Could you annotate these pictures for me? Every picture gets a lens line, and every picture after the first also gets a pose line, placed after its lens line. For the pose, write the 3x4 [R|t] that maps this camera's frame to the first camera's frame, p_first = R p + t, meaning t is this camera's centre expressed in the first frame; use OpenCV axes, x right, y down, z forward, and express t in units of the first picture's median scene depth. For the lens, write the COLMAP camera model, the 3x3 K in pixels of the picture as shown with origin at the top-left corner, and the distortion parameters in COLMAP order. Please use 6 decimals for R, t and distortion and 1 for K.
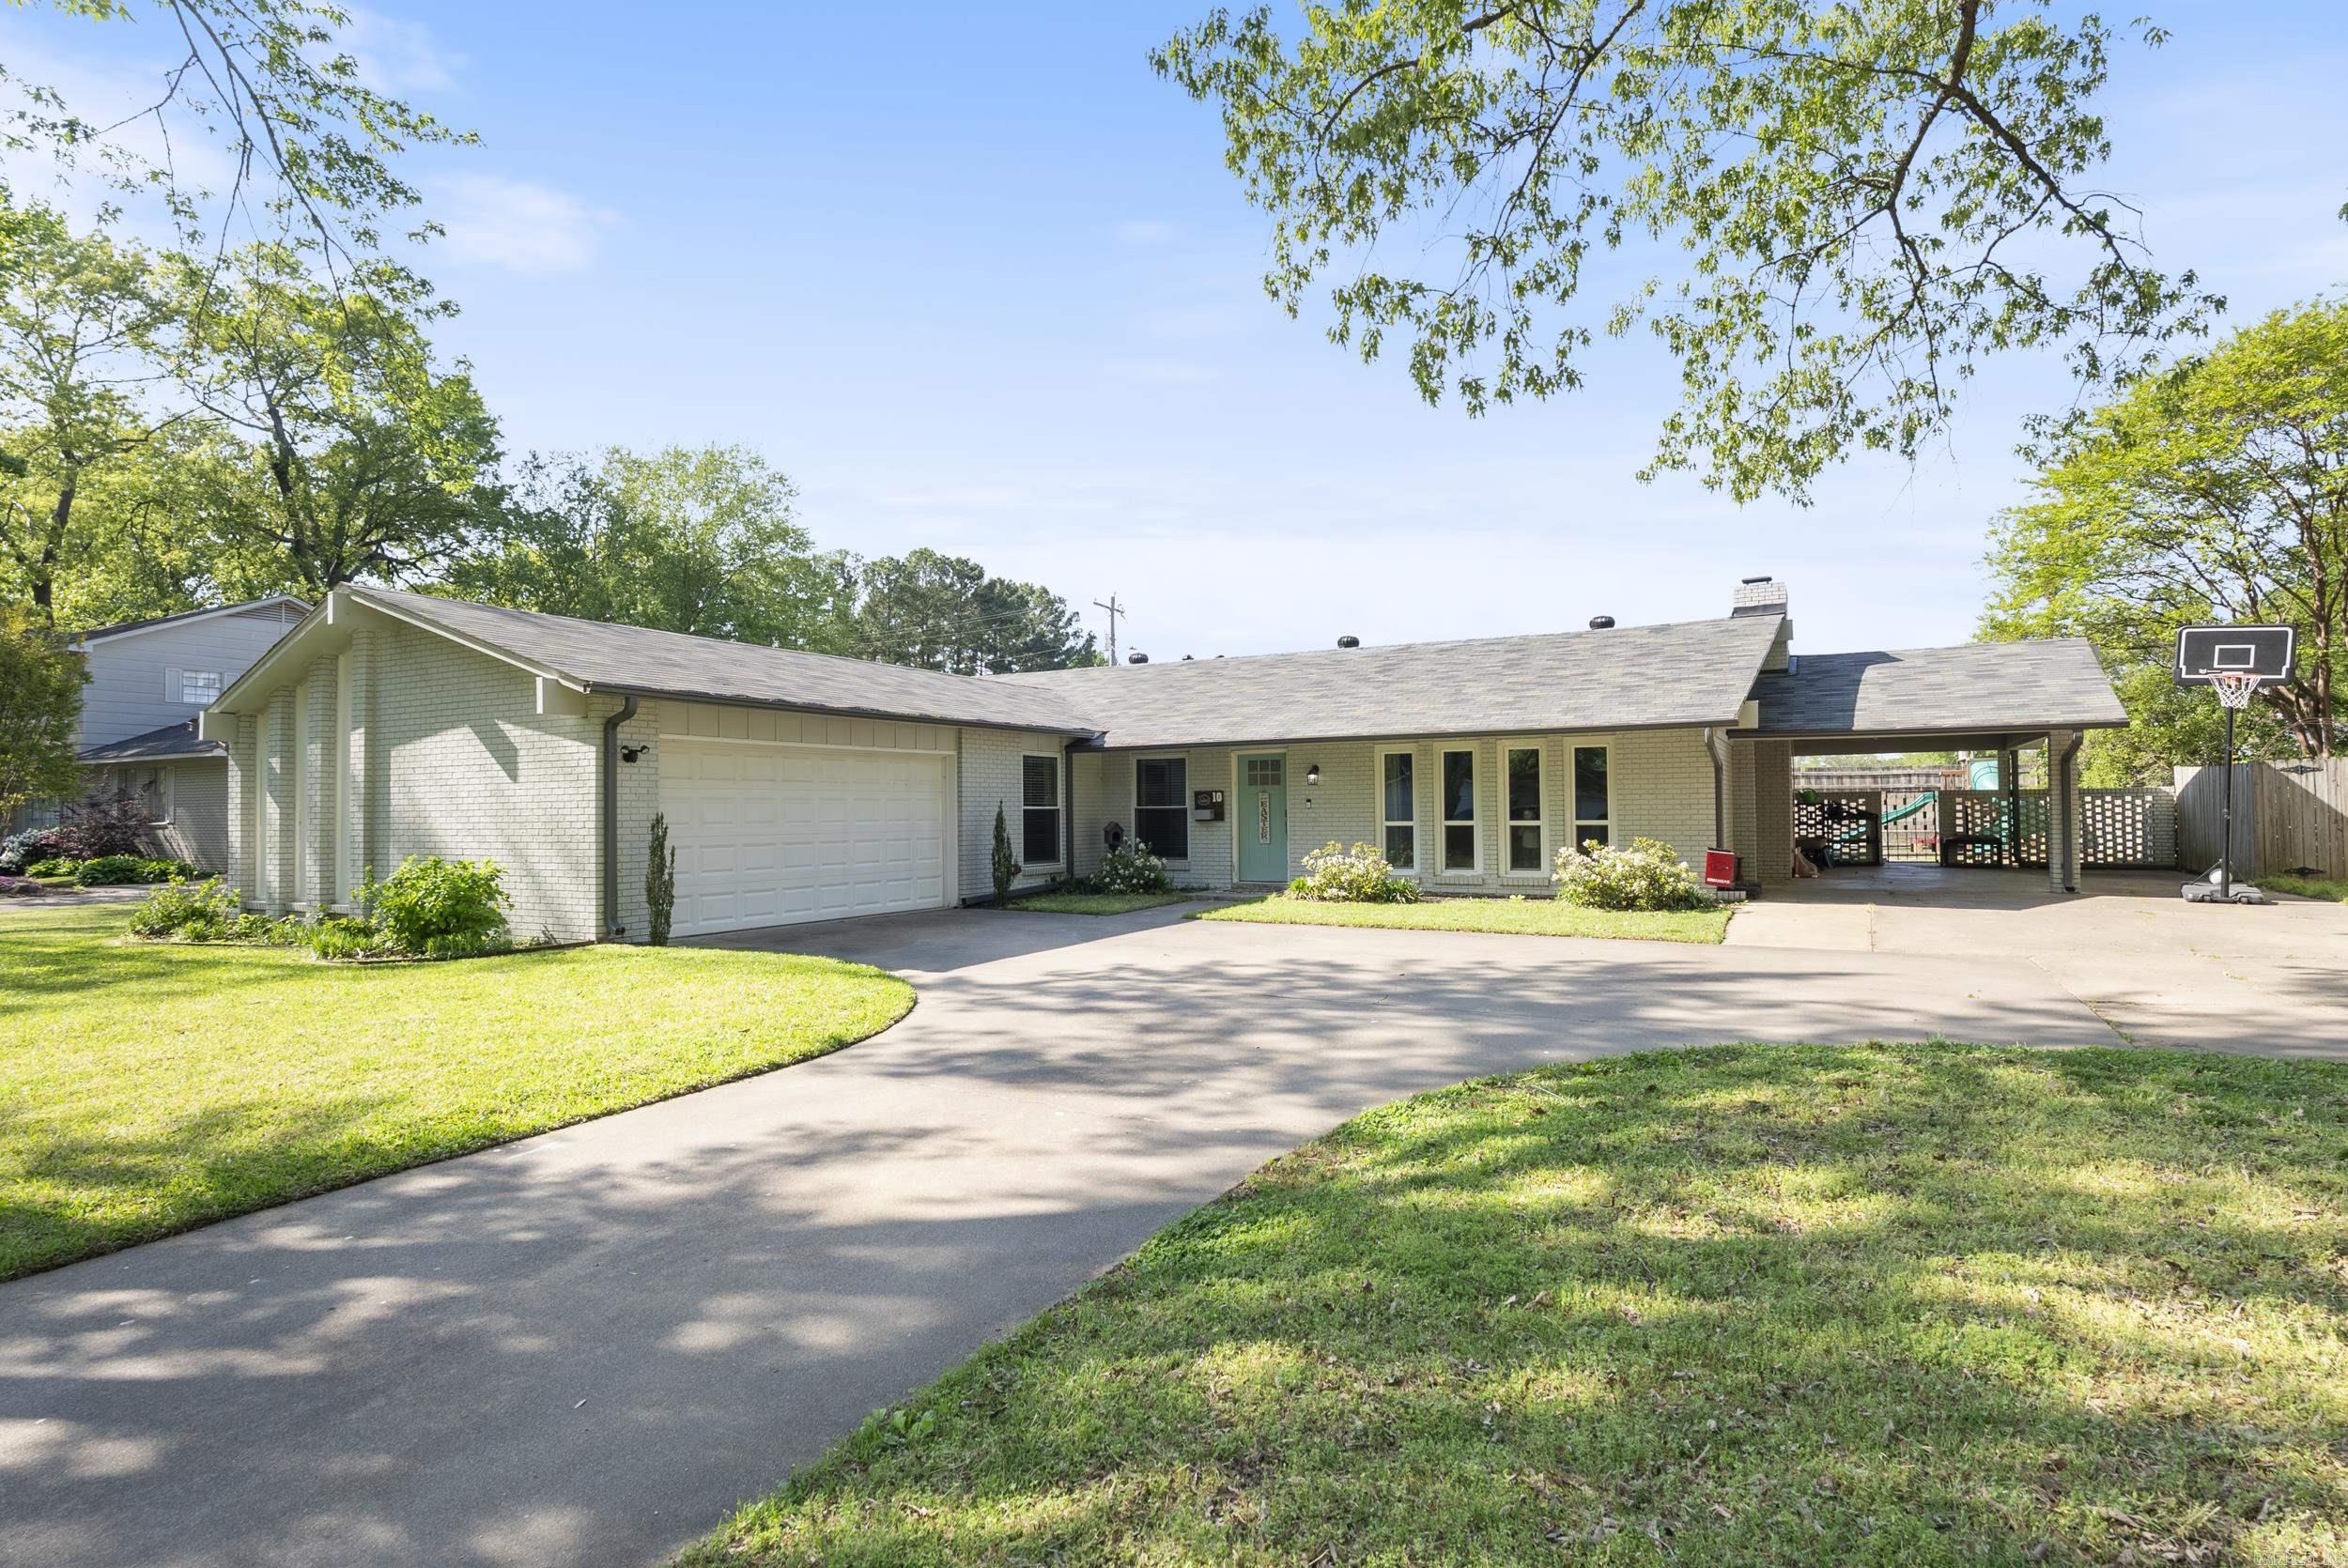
lens RADIAL K [[1210.6, 0, 1174.0], [0, 1210.6, 784.0], [0, 0, 1]] dist [-0.003229, -0.000493]
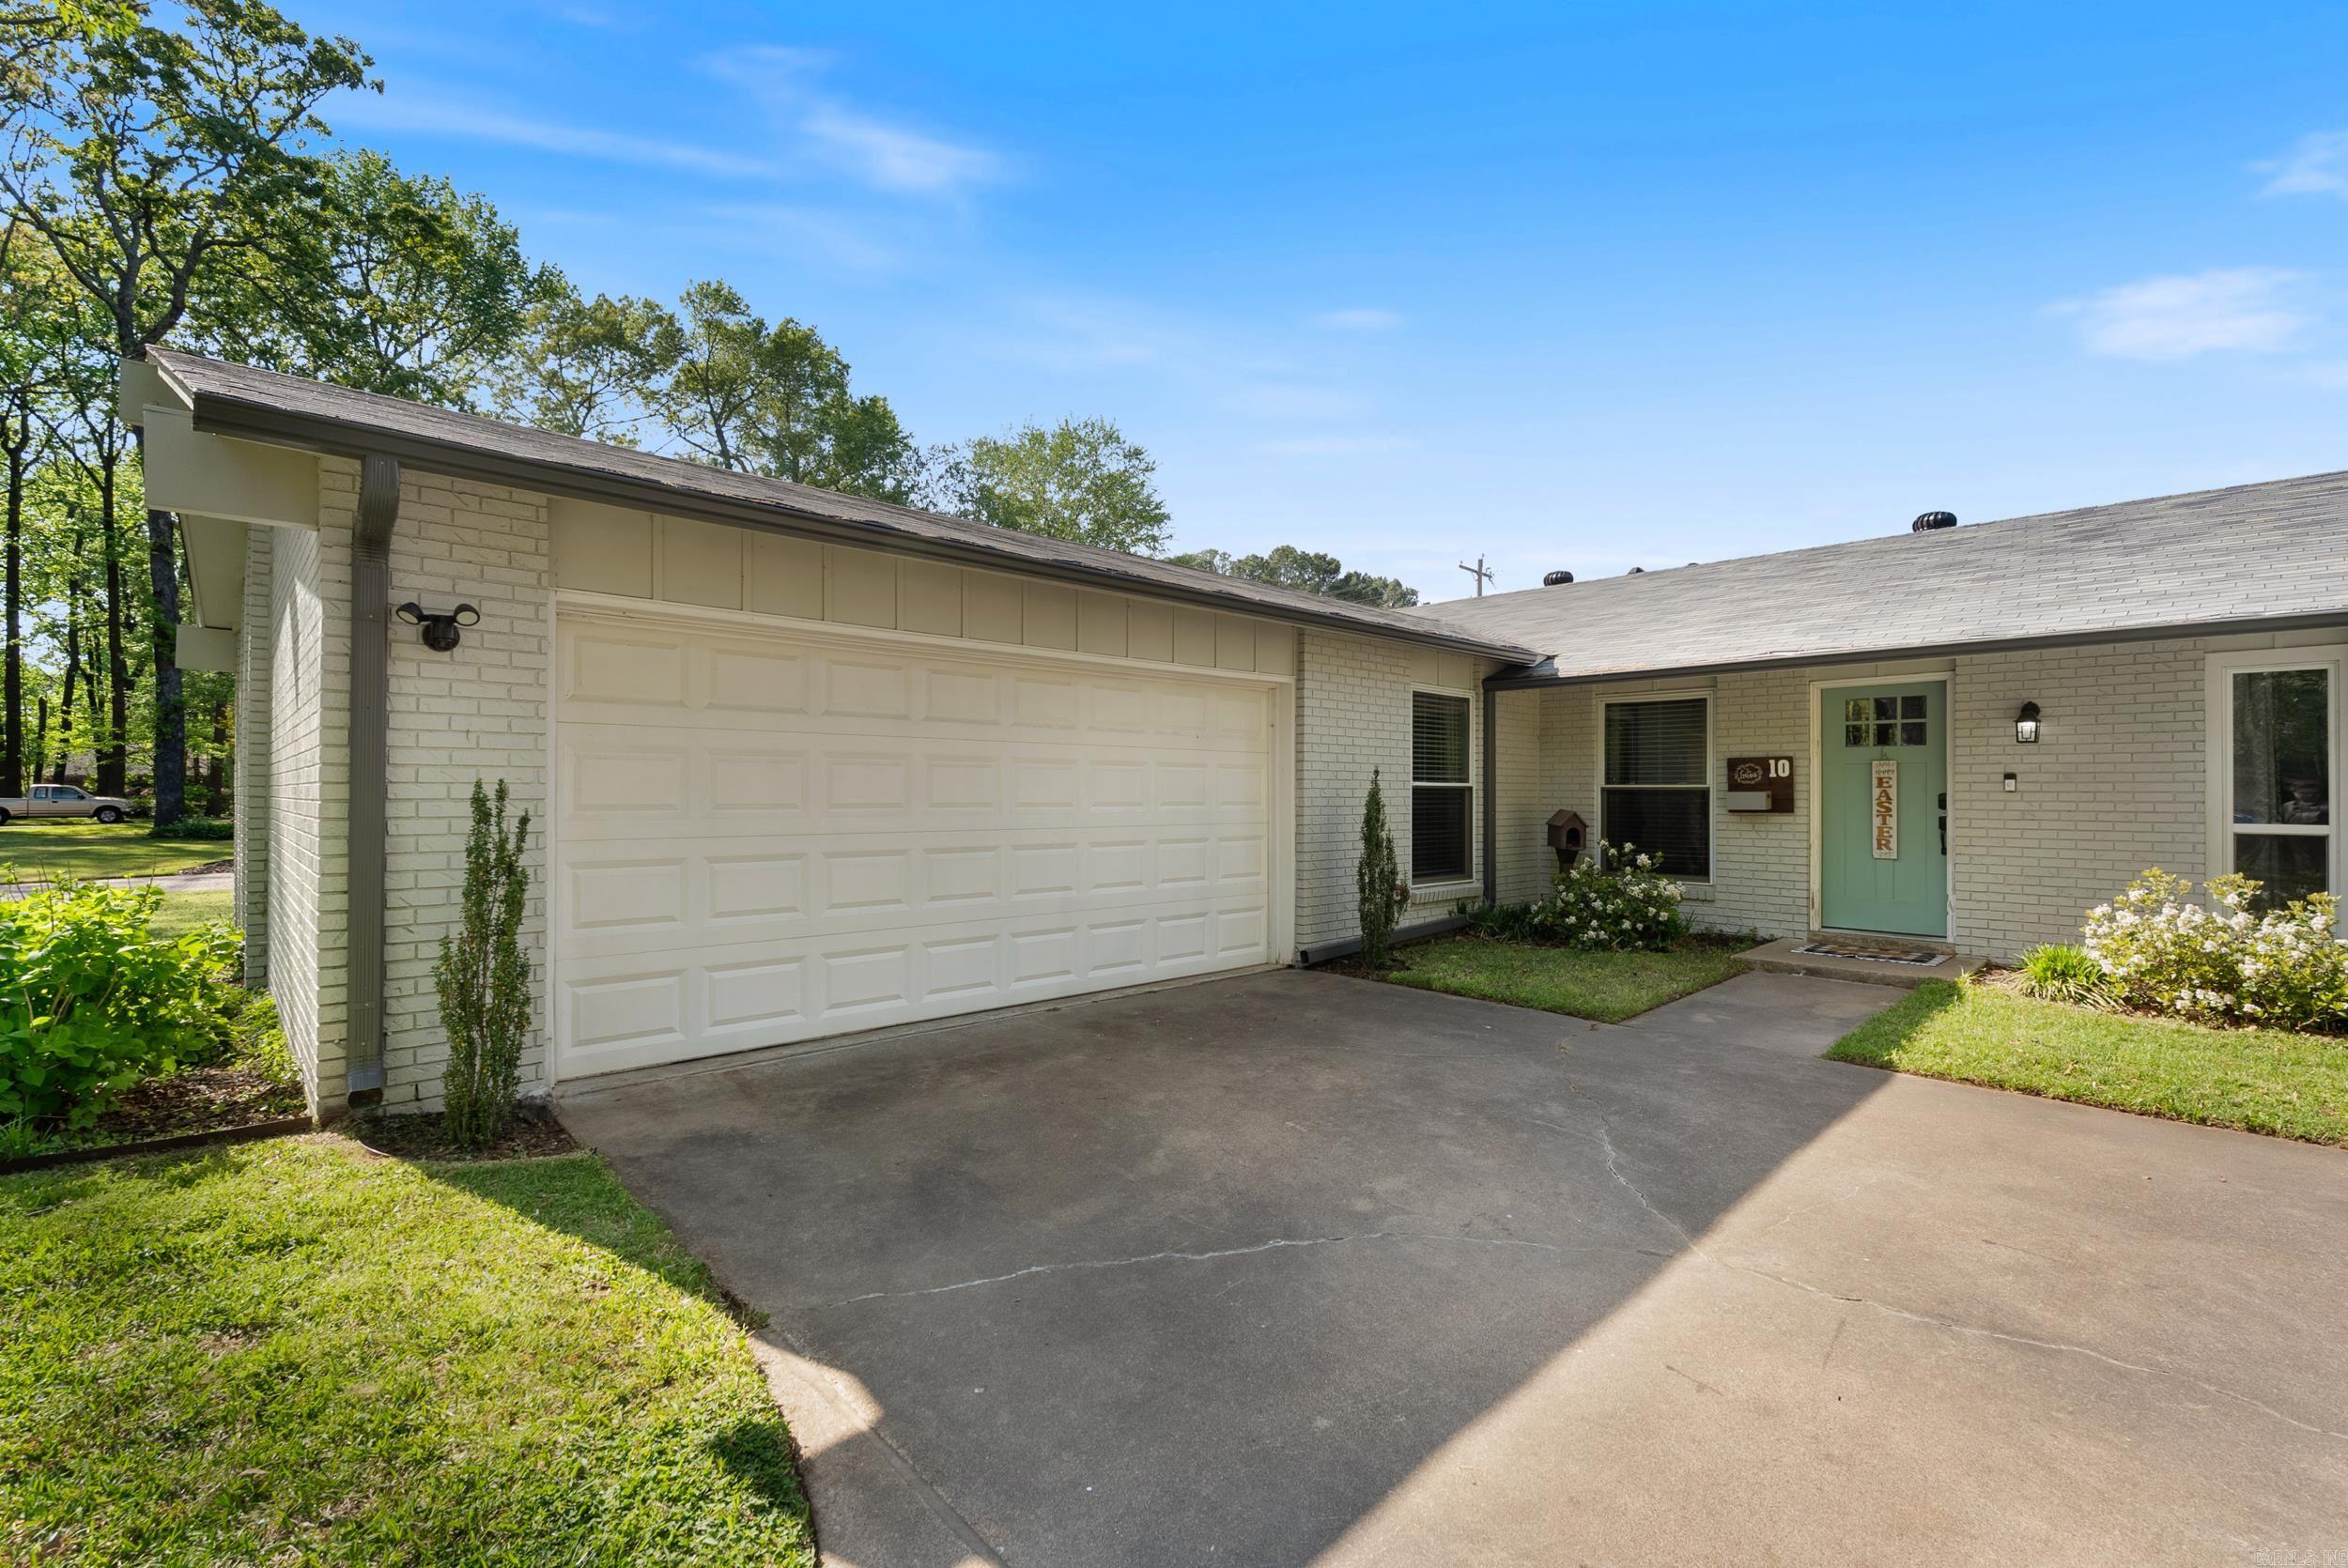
lens RADIAL K [[1035.8, 0, 1174.0], [0, 1035.8, 784.0], [0, 0, 1]] dist [-0.003722, -0.000547]
pose [[0.951350, 0.010564, -0.307932, -0.077918], [-0.005582, 0.999839, 0.017054, 0.011443], [0.308063, -0.014505, 0.951255, 0.483041]]
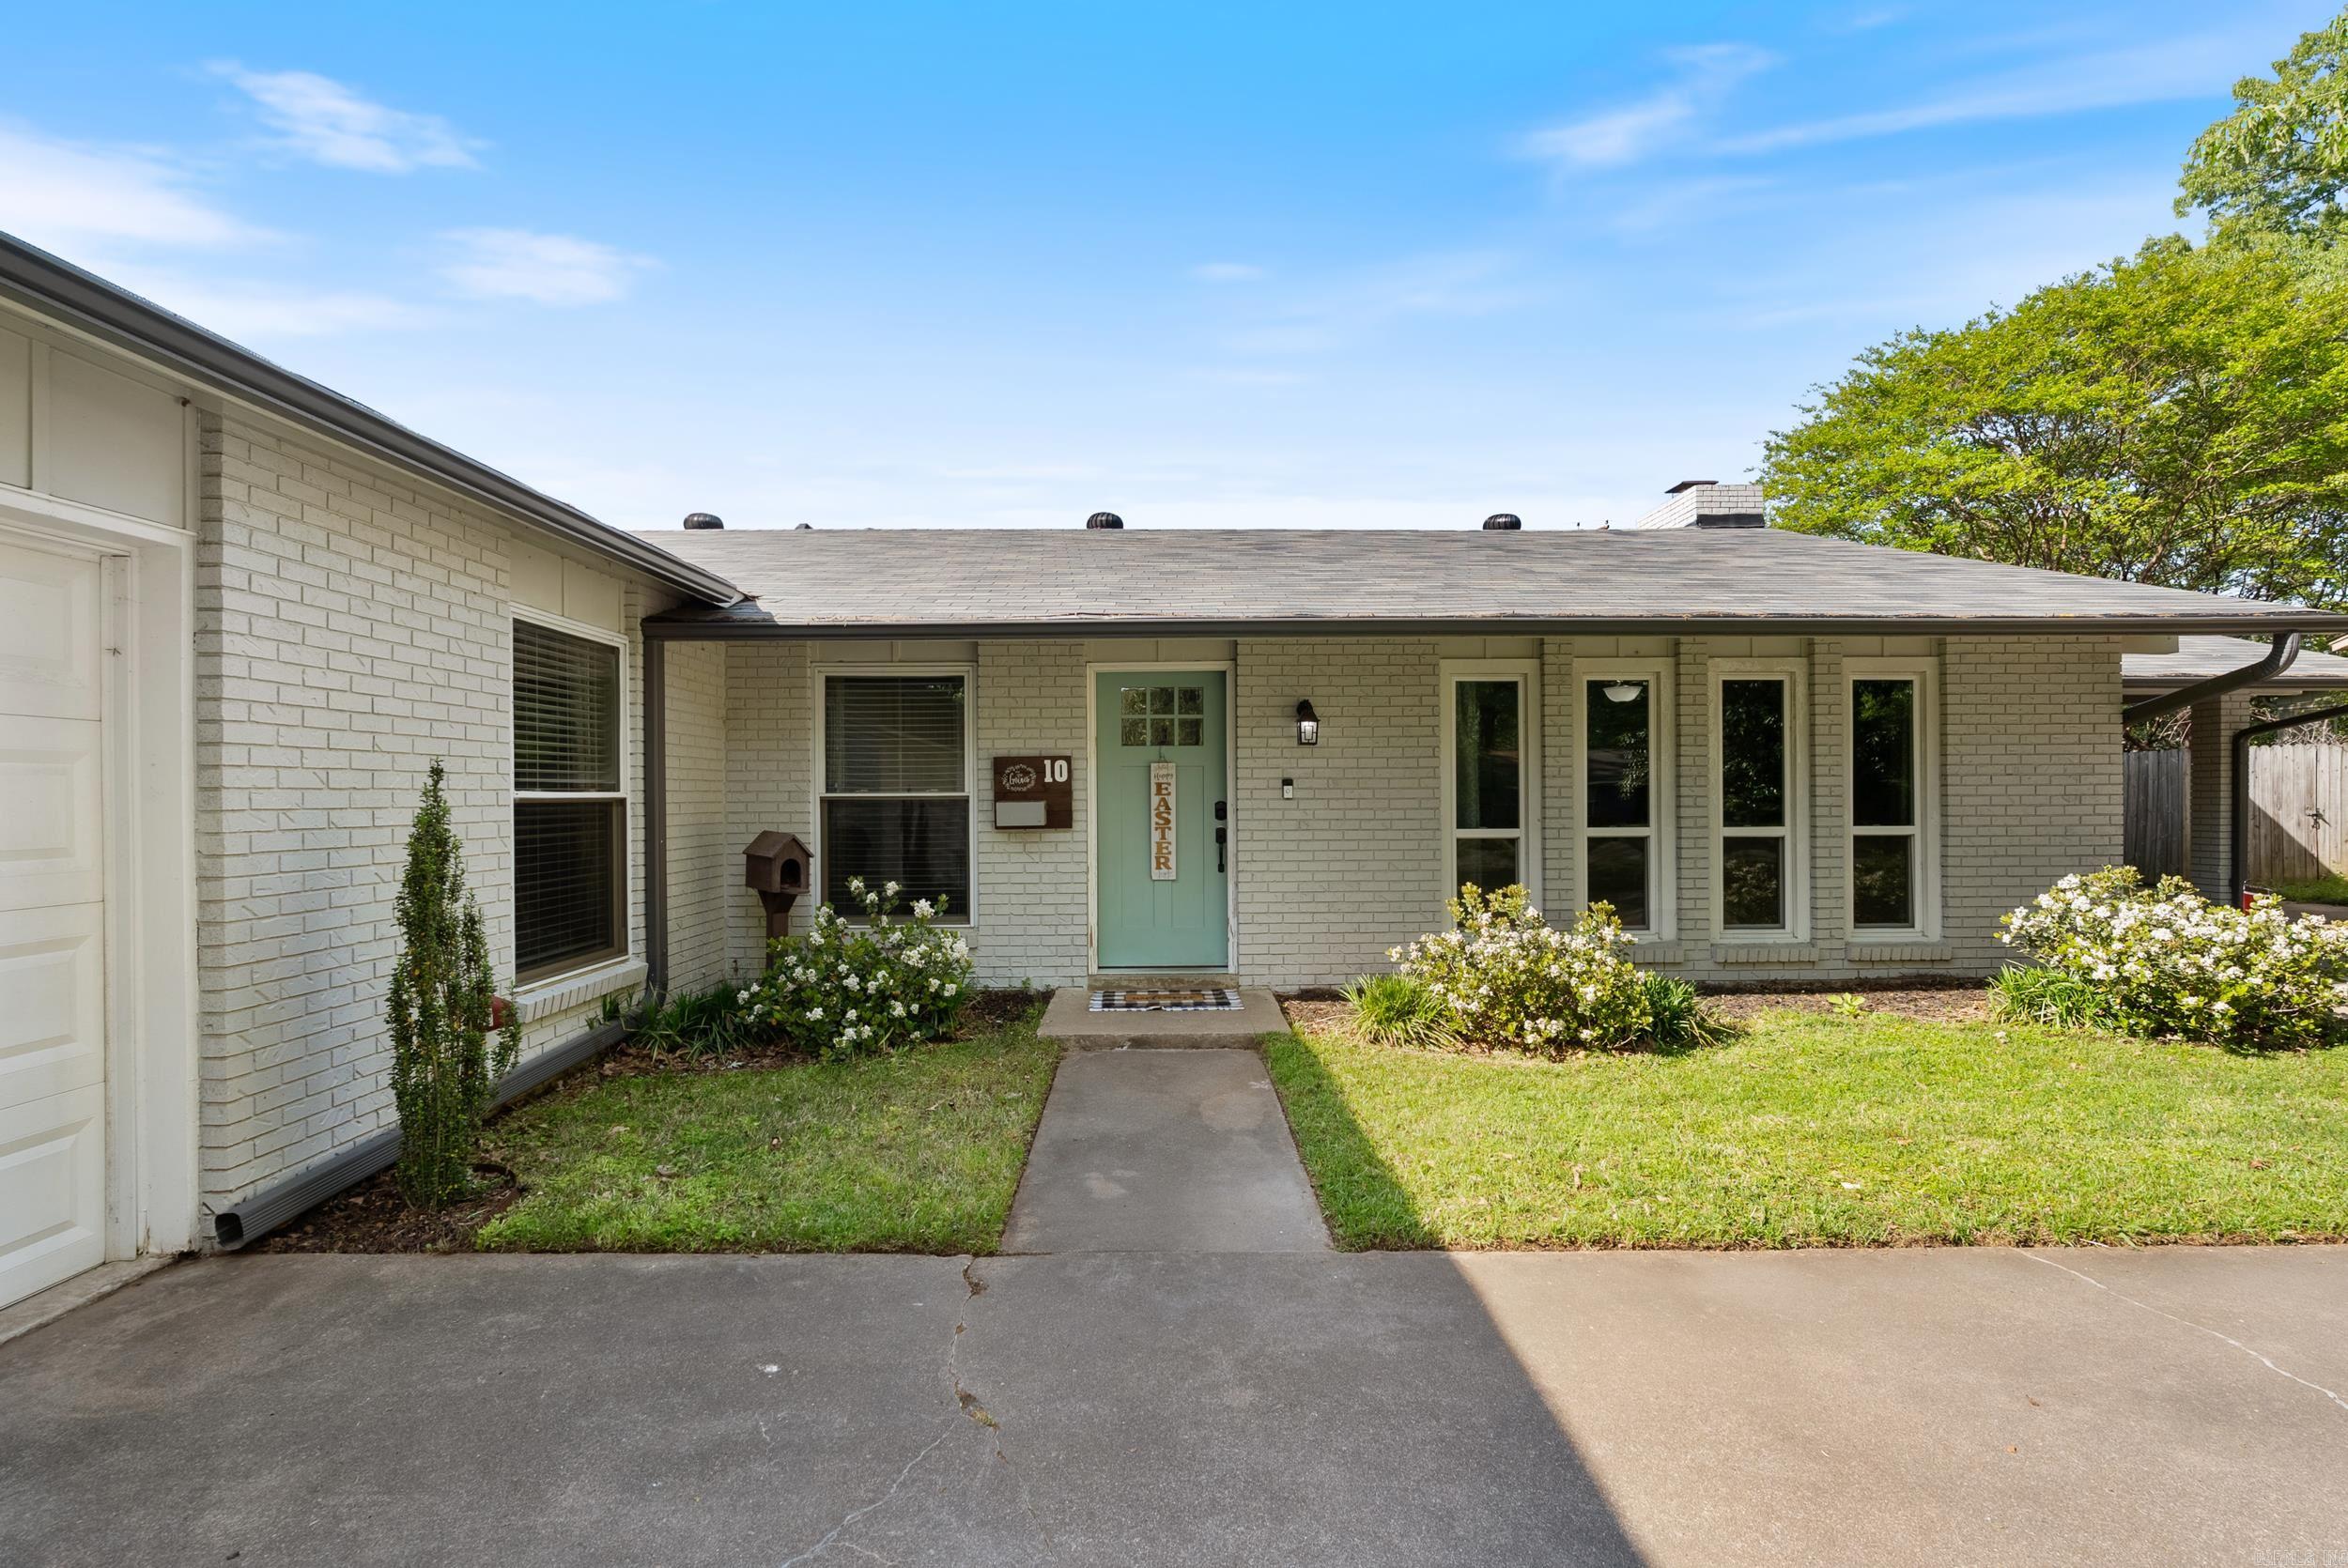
lens RADIAL K [[1043.7, 0, 1181.2], [0, 1043.7, 795.2], [0, 0, 1]] dist [-0.002642, -0.000105]
pose [[0.869292, 0.003397, 0.494288, -0.104109], [-0.013547, 0.999764, 0.016954, 0.012419], [-0.494114, -0.021434, 0.869133, 0.667225]]
